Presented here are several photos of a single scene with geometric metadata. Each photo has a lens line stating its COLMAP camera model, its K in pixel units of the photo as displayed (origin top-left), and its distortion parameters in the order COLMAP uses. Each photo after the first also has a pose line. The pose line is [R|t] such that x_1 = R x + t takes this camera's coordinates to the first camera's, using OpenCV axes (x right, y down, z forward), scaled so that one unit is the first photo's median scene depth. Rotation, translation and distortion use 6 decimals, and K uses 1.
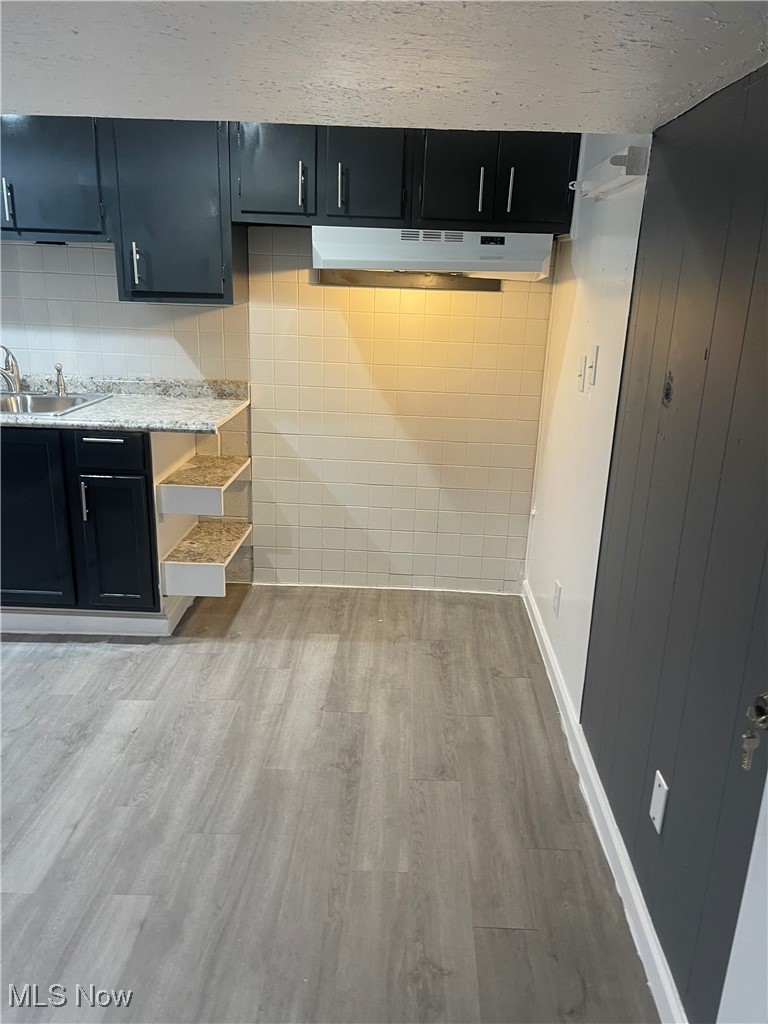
lens RADIAL K [[783.9, 0, 388.6], [0, 783.9, 527.9], [0, 0, 1]] dist [0.084385, -0.119875]
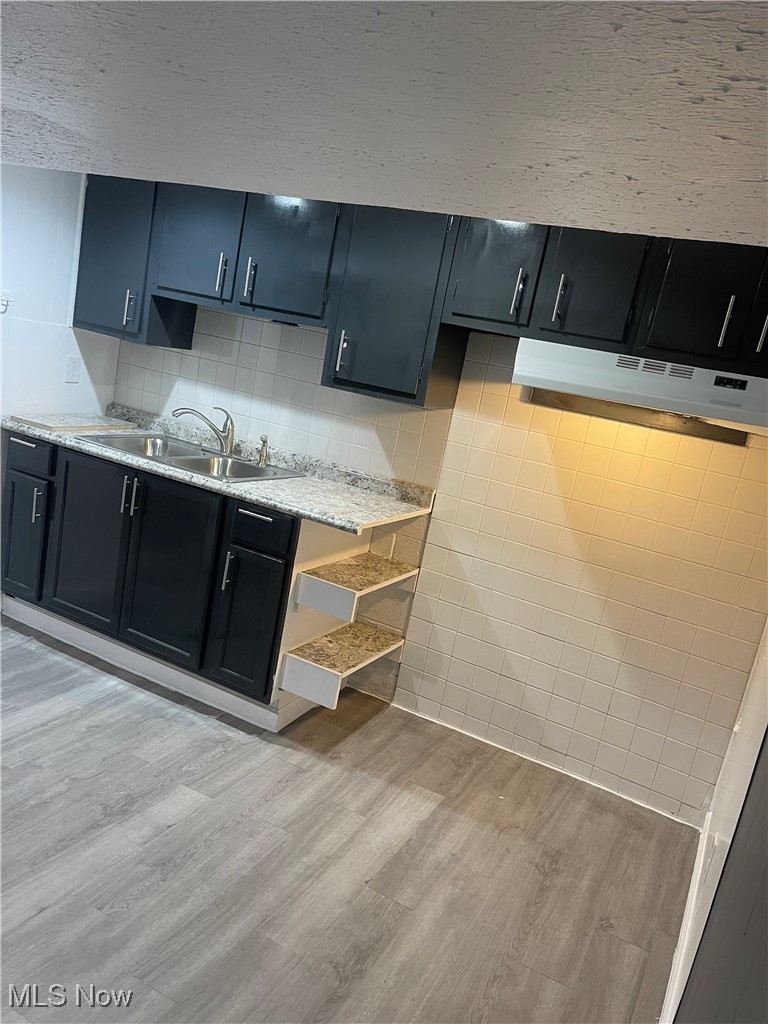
lens RADIAL K [[783.9, 0, 388.6], [0, 783.9, 527.9], [0, 0, 1]] dist [0.084385, -0.119875]
pose [[0.895208, 0.224949, -0.384709, 0.153218], [-0.275874, 0.957693, -0.081966, -0.057552], [0.349994, 0.179508, 0.919392, 0.156428]]
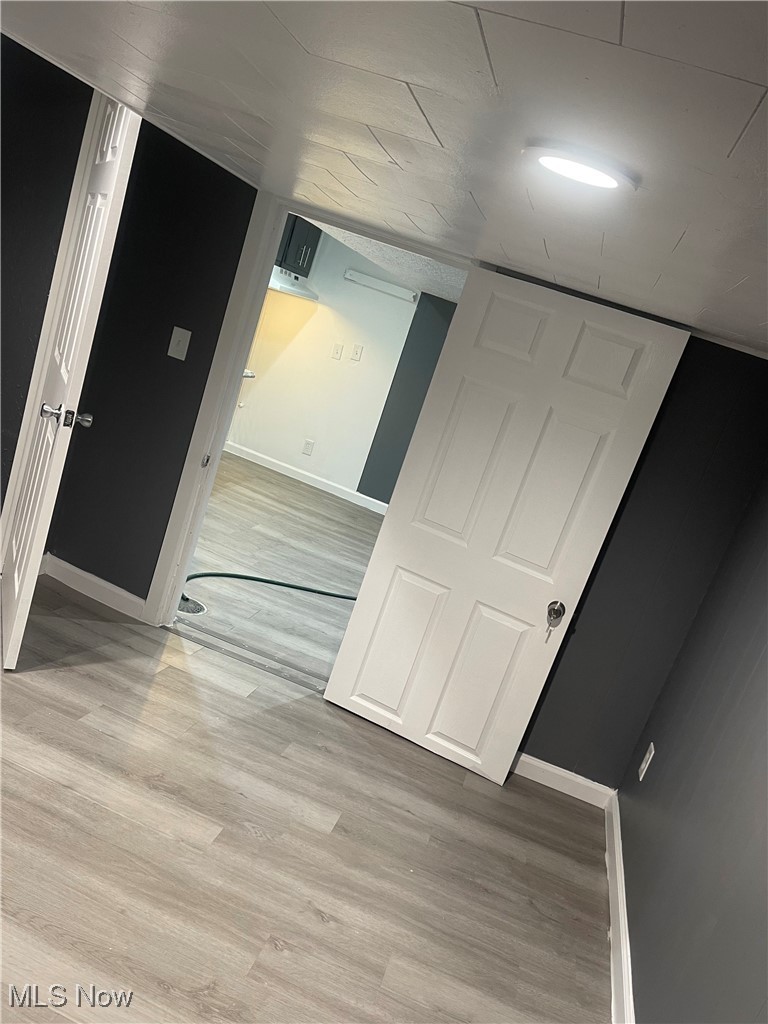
lens RADIAL K [[783.9, 0, 388.6], [0, 783.9, 527.9], [0, 0, 1]] dist [0.084385, -0.119875]
pose [[0.214671, -0.209288, 0.954000, -1.830823], [-0.004371, 0.976556, 0.215220, -0.160195], [-0.976677, -0.050372, 0.208723, 0.279403]]
